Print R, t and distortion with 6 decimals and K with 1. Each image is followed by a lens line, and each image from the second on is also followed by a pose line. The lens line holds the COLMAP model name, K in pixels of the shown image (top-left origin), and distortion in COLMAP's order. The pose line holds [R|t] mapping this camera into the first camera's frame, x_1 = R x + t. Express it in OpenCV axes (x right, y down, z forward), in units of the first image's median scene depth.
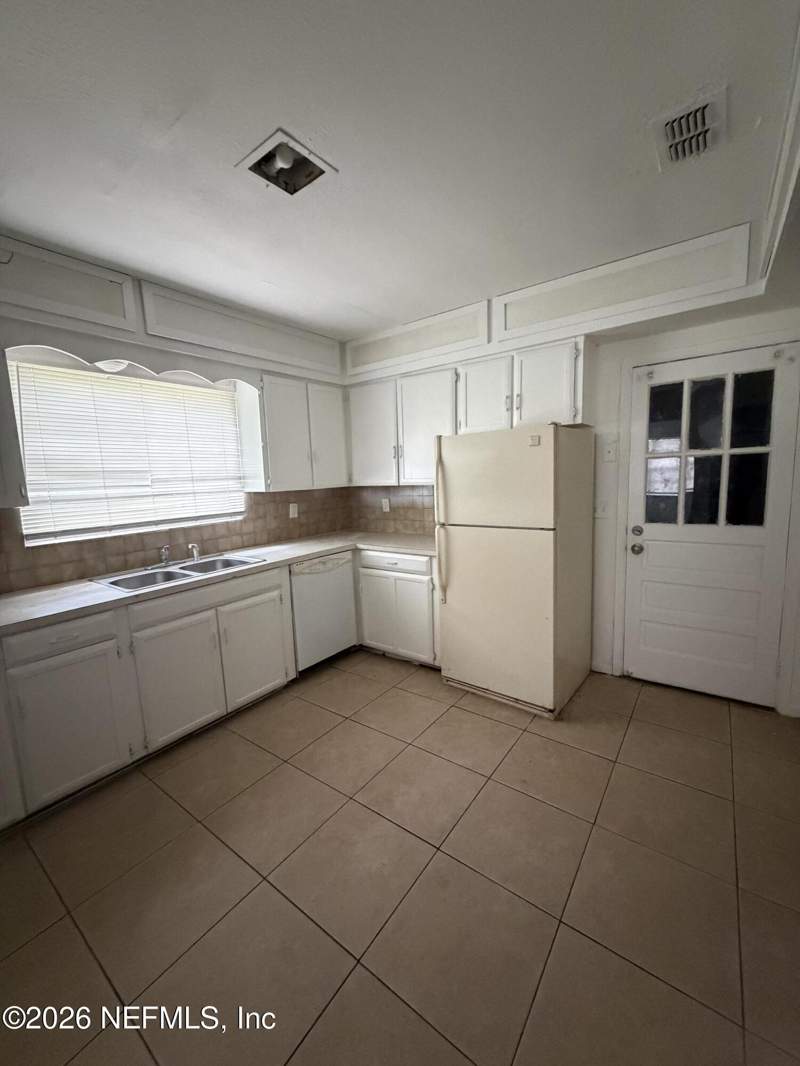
lens RADIAL K [[427.7, 0, 401.2], [0, 427.7, 531.8], [0, 0, 1]] dist [0.000033, 0.000088]
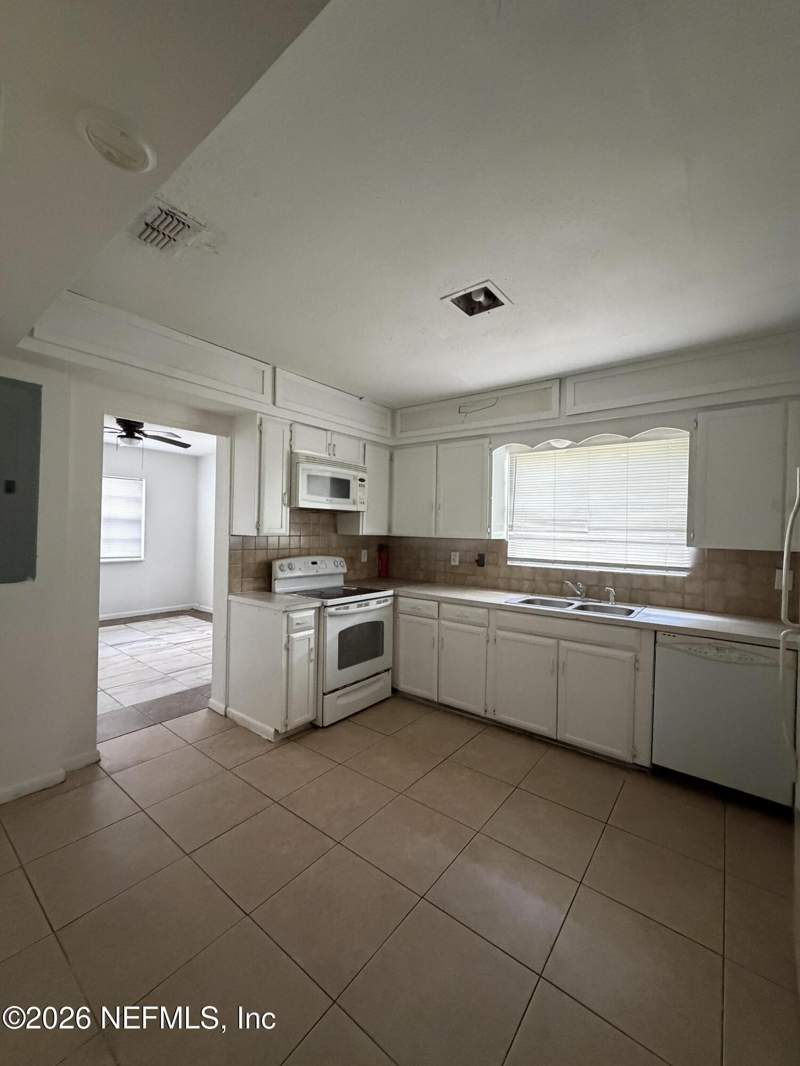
lens RADIAL K [[427.7, 0, 402.2], [0, 427.7, 531.5], [0, 0, 1]] dist [0.000033, 0.000088]
pose [[-0.023520, 0.047653, -0.998587, 0.621936], [-0.152685, 0.986974, 0.050695, -0.090969], [0.987995, 0.153662, -0.015937, 0.498065]]
